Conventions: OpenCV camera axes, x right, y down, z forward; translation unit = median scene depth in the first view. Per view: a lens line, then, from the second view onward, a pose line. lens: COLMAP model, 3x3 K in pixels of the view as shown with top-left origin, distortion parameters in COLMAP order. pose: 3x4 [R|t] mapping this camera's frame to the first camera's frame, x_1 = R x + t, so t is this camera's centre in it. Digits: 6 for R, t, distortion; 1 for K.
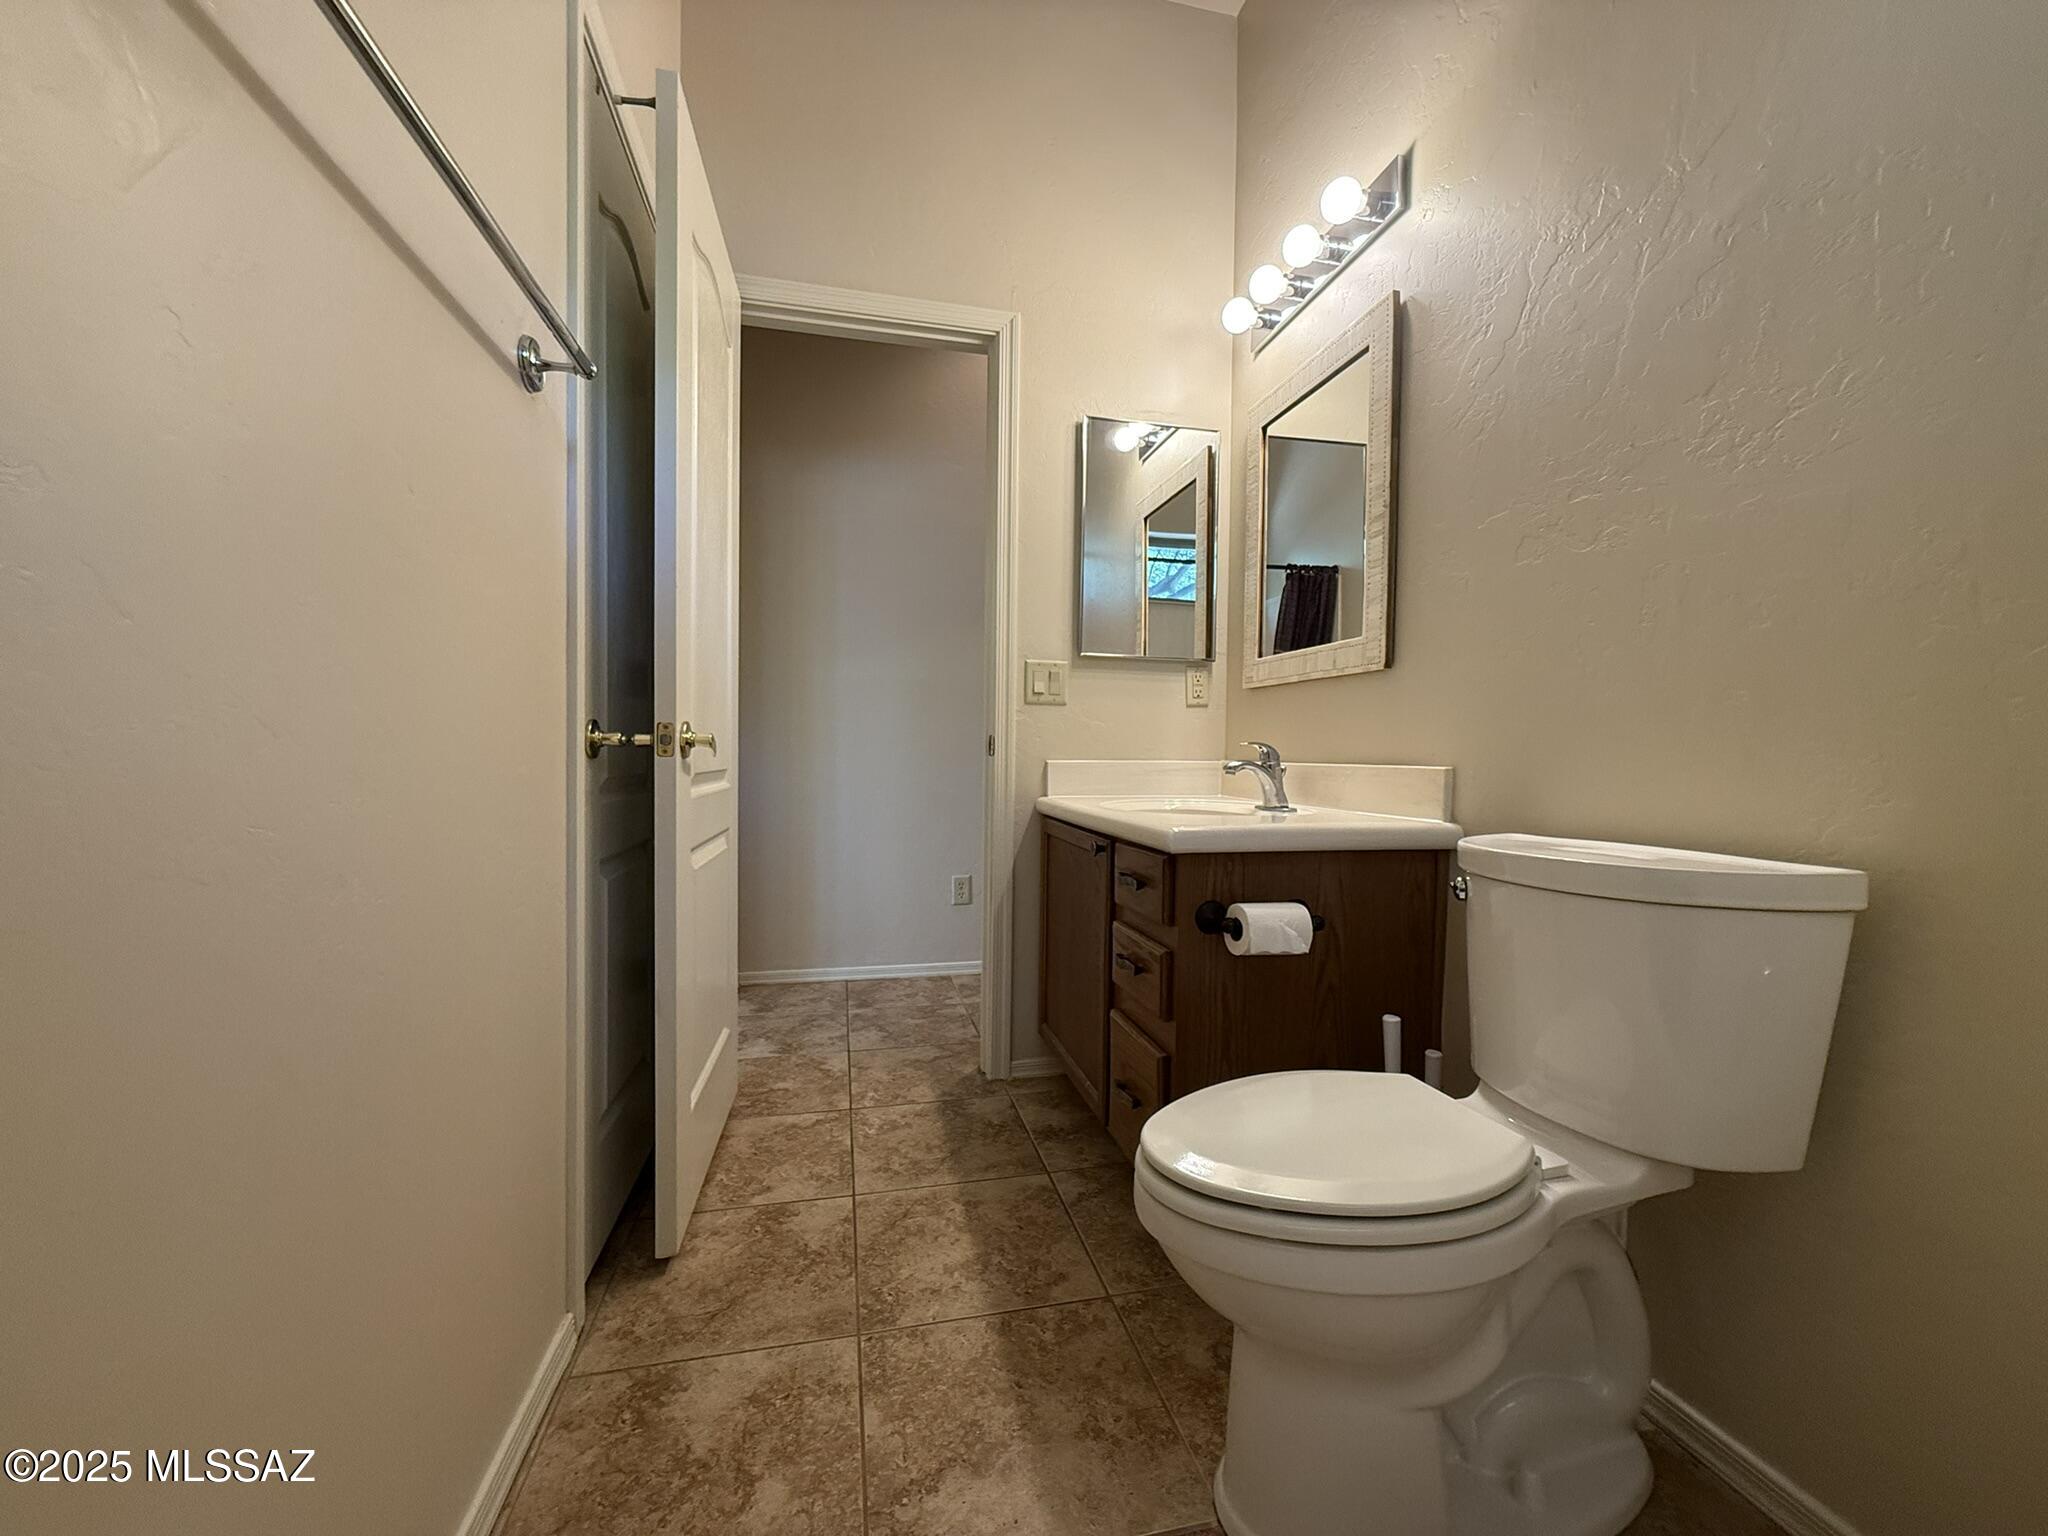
lens RADIAL K [[816.3, 0, 1028.4], [0, 816.3, 767.4], [0, 0, 1]] dist [0.001488, 0.000136]
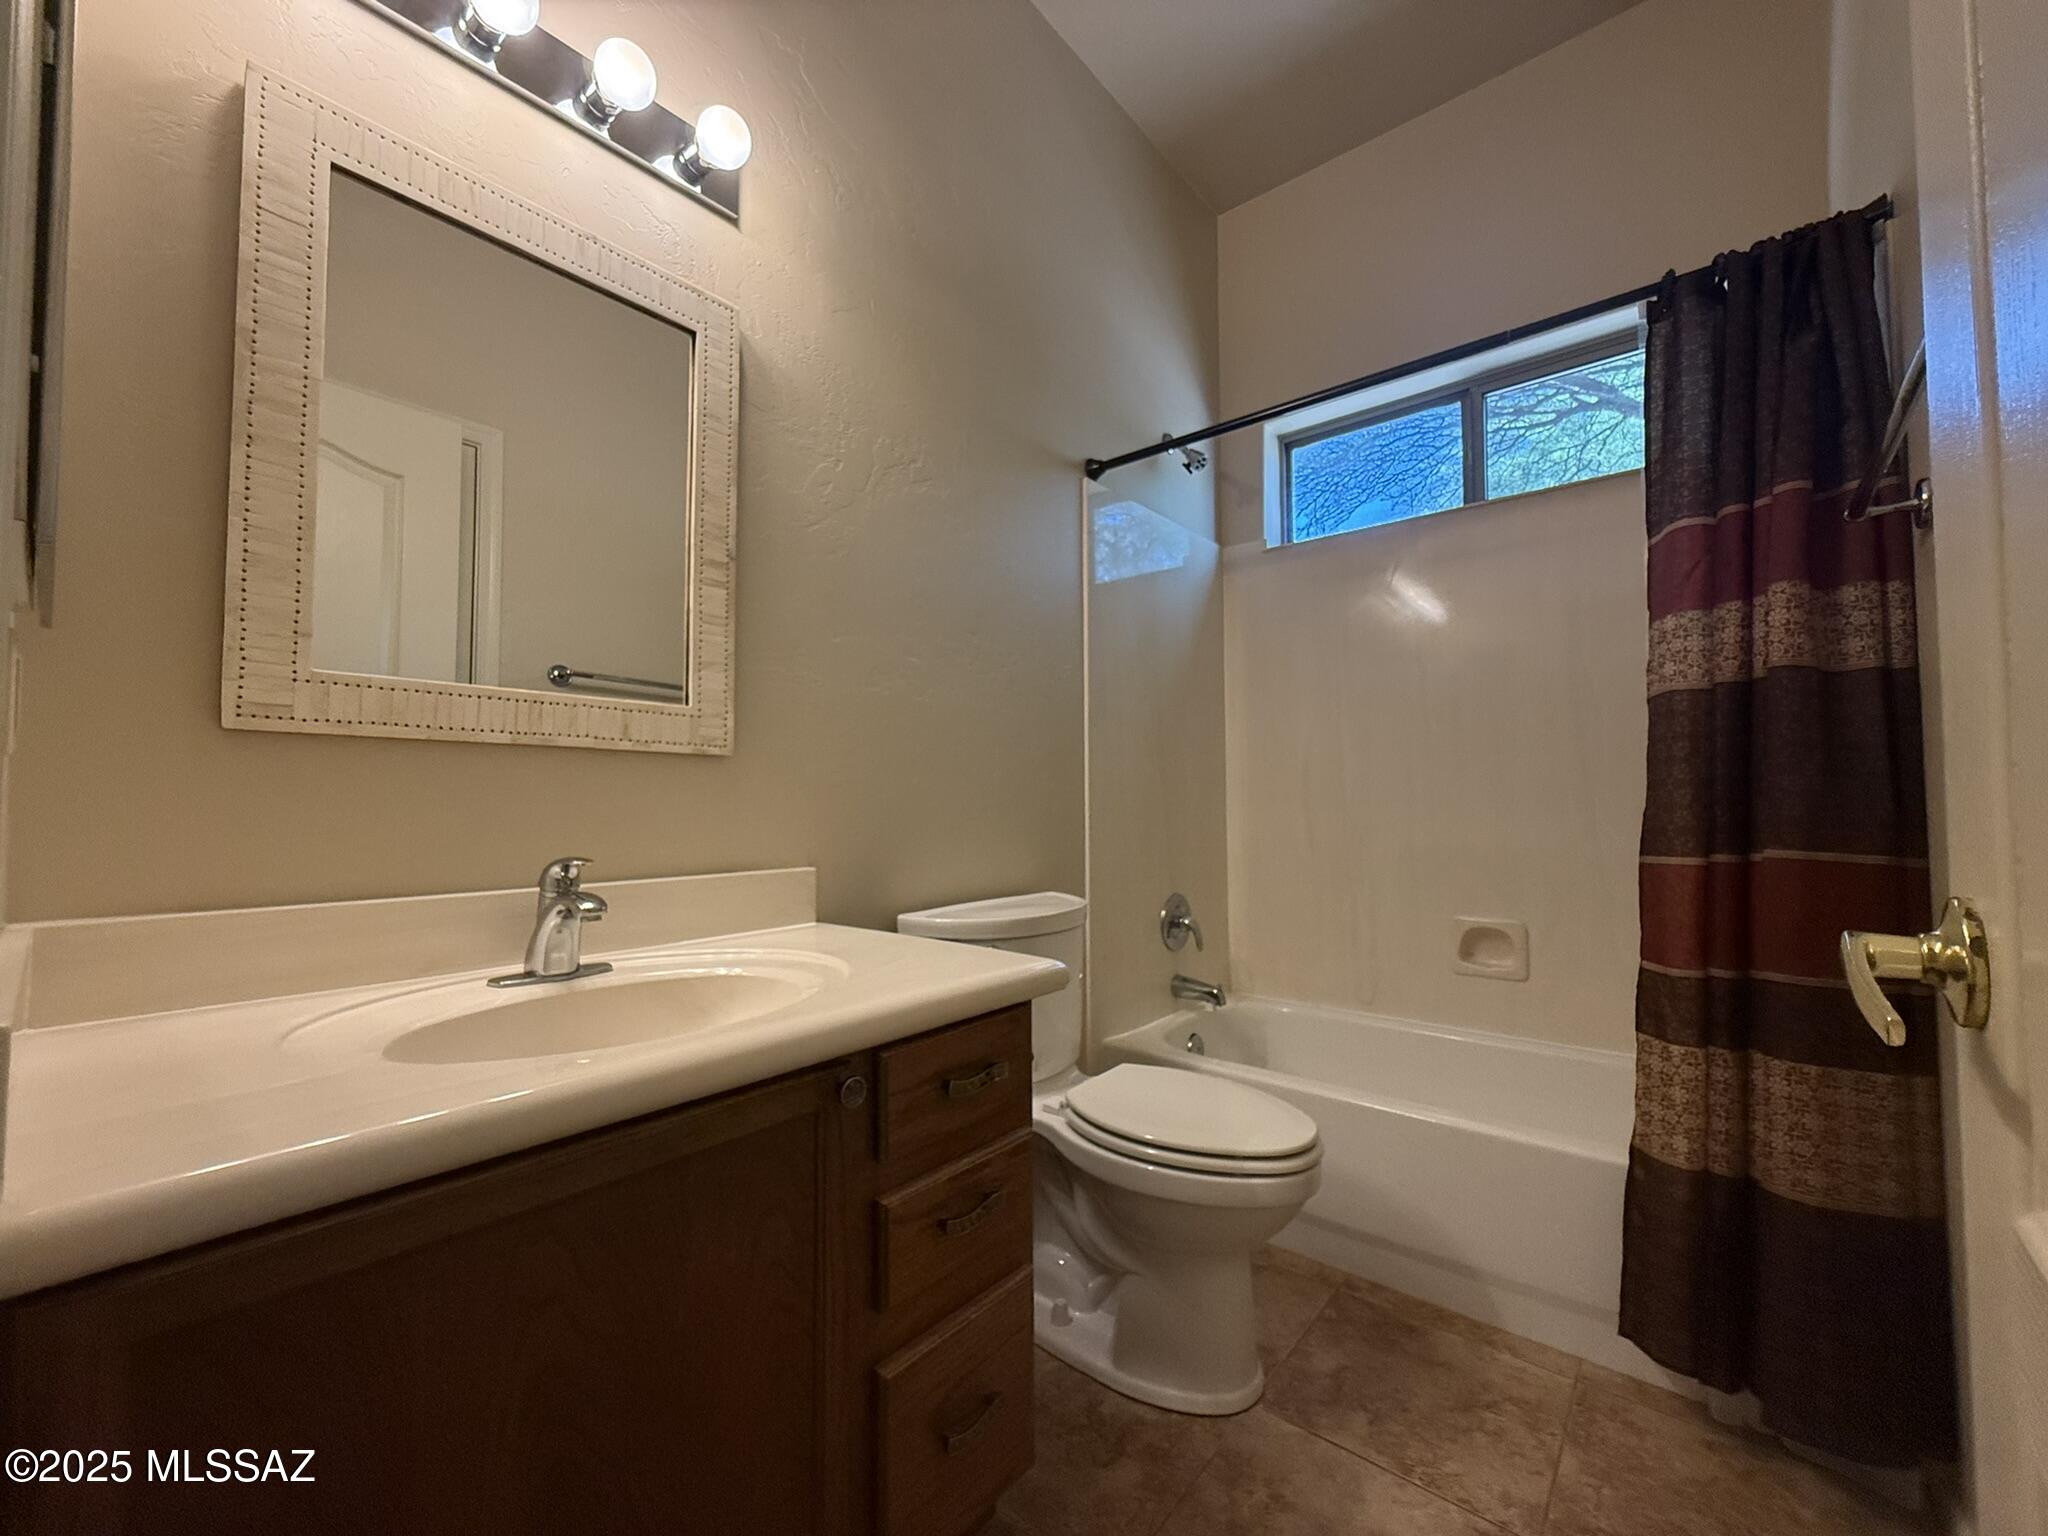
lens RADIAL K [[816.3, 0, 1032.1], [0, 816.3, 770.4], [0, 0, 1]] dist [0.001488, 0.000136]
pose [[-0.603712, 0.021886, 0.796902, -0.390580], [0.008983, 0.999746, -0.020652, -0.084965], [-0.797152, -0.005309, -0.603755, 1.237357]]
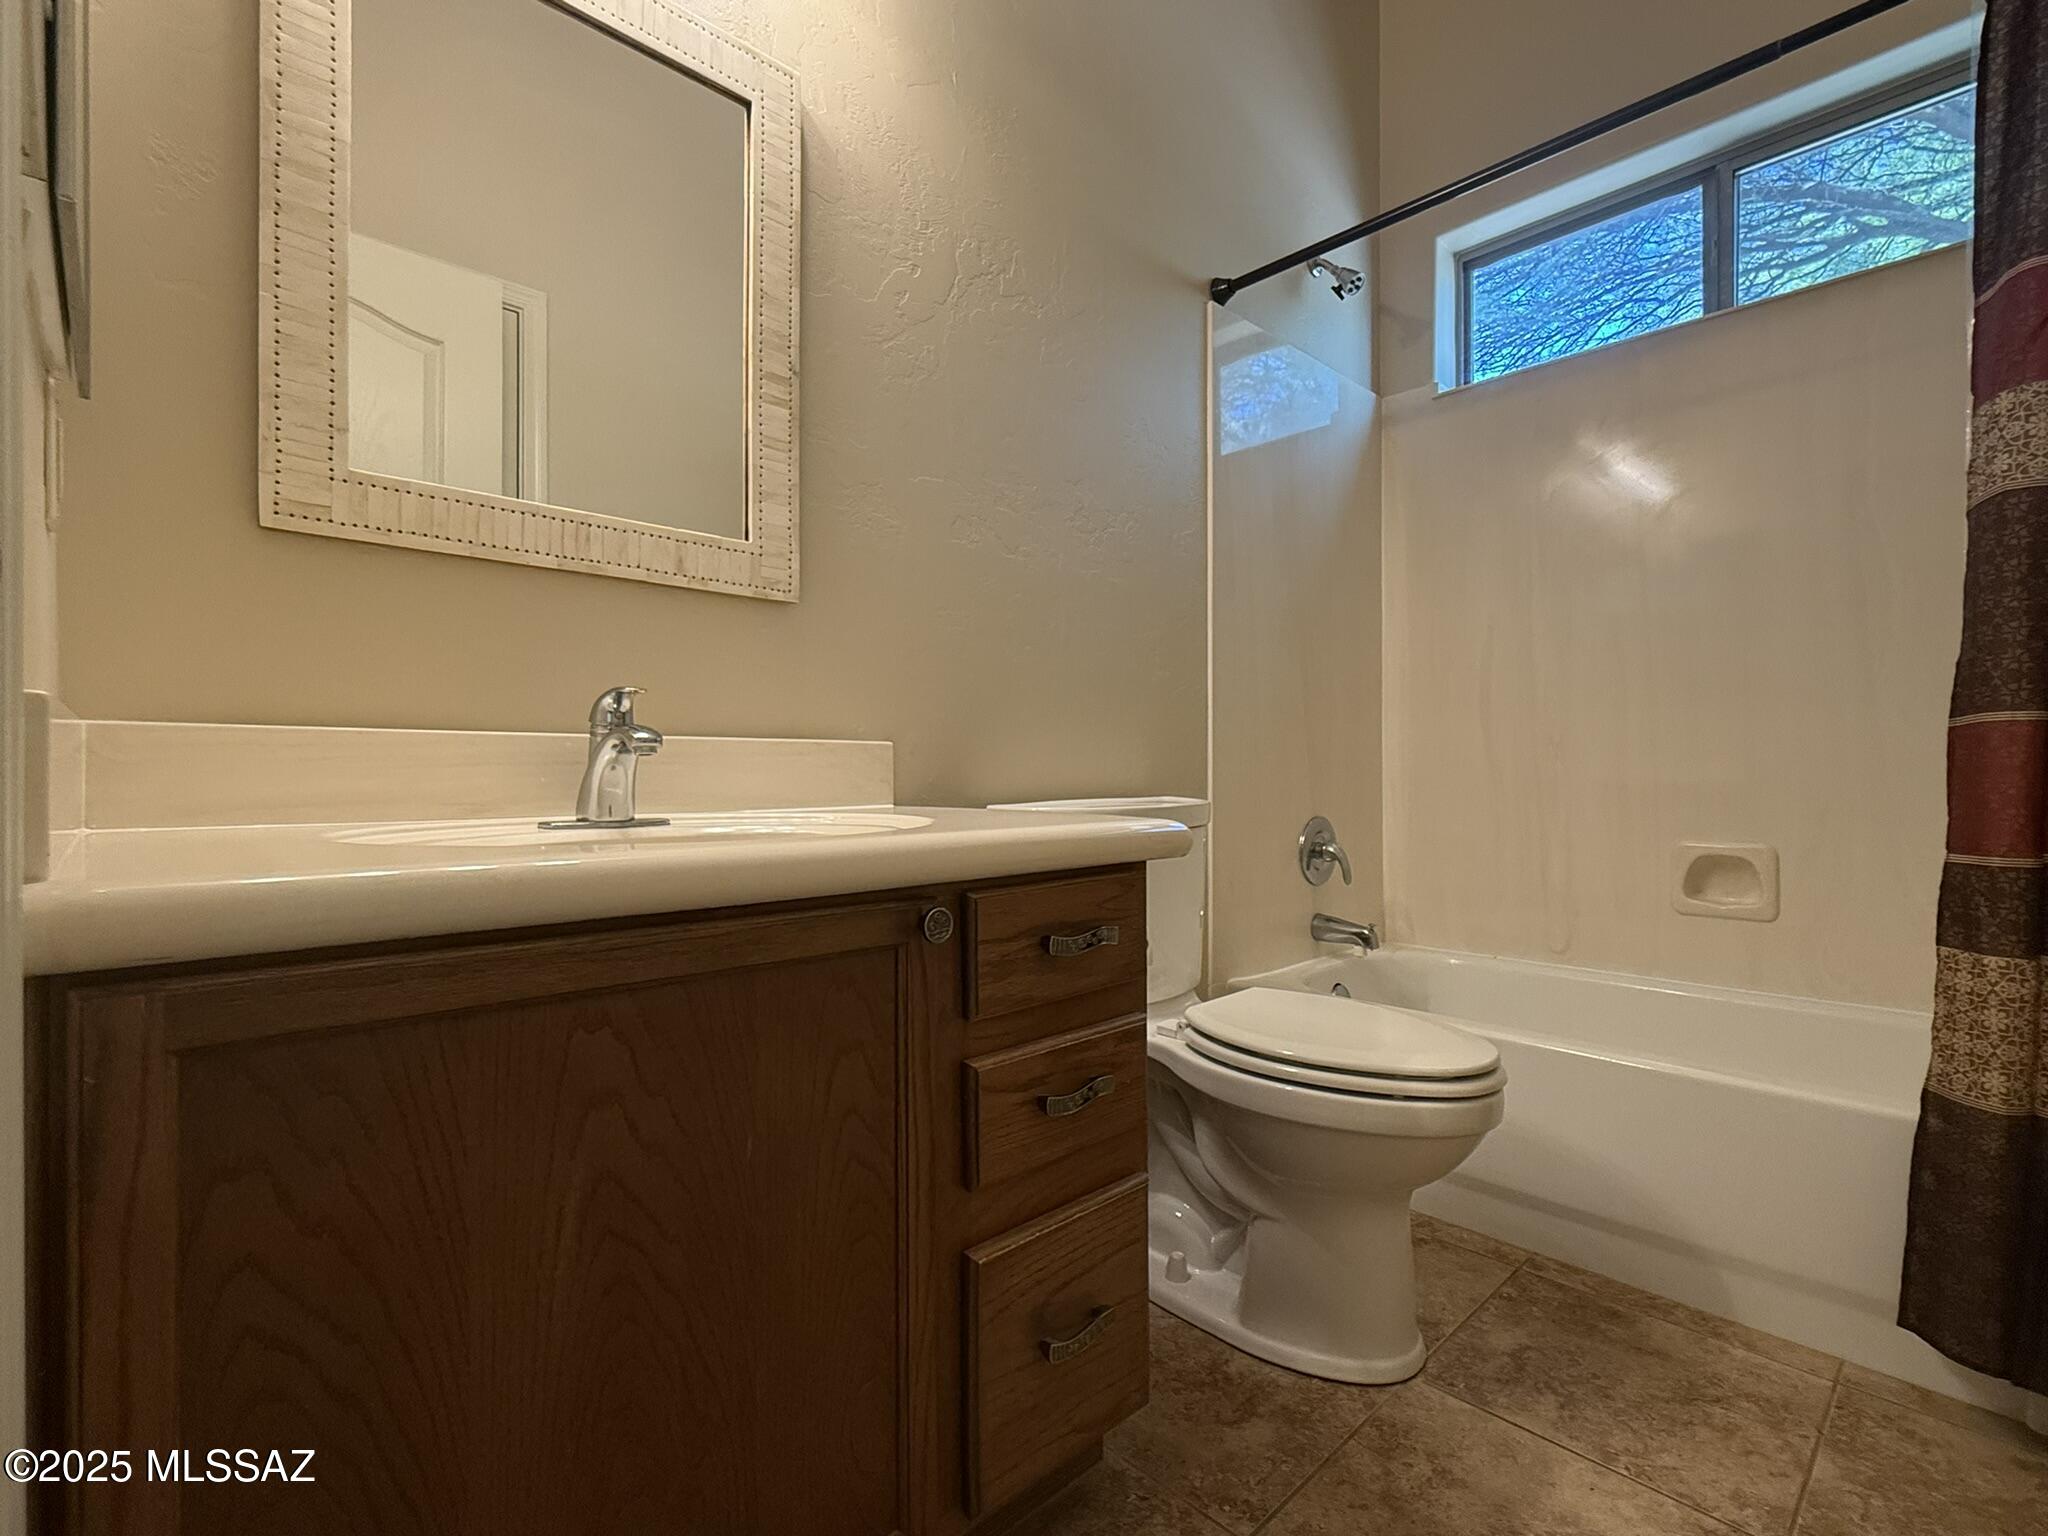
lens RADIAL K [[952.8, 0, 1030.2], [0, 952.8, 769.2], [0, 0, 1]] dist [0.002773, -0.000873]
pose [[-0.508577, -0.010536, 0.860952, -0.375138], [0.008786, 0.999810, 0.017425, 0.010881], [-0.860972, 0.016427, -0.508388, 1.232892]]
